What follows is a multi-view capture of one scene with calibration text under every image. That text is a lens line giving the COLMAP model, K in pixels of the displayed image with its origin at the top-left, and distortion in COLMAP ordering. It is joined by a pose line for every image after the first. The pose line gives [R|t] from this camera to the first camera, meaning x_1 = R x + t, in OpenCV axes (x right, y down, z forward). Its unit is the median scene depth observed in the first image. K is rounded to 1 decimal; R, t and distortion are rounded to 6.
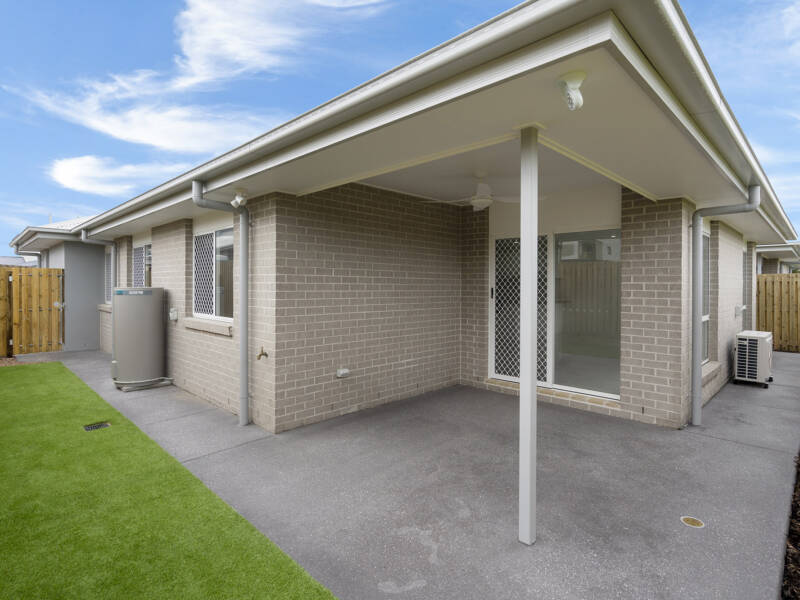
lens RADIAL K [[391.9, 0, 400.0], [0, 391.9, 300.0], [0, 0, 1]] dist [-0.000165, -0.000056]
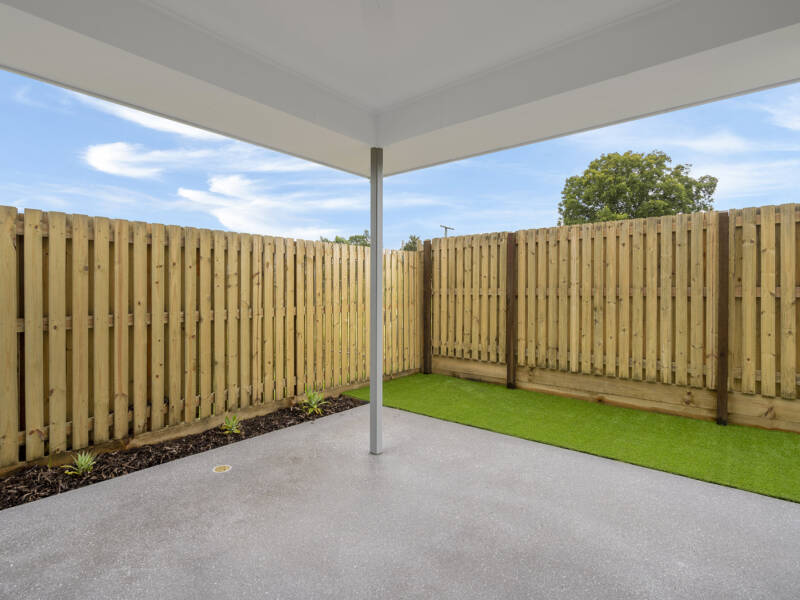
lens RADIAL K [[409.2, 0, 400.0], [0, 409.2, 300.0], [0, 0, 1]] dist [-0.000733, 0.001151]
pose [[-0.989143, -0.009762, -0.146629, 0.335233], [-0.011663, 0.999859, 0.012112, 0.042197], [0.146490, 0.013691, -0.989117, 1.834182]]
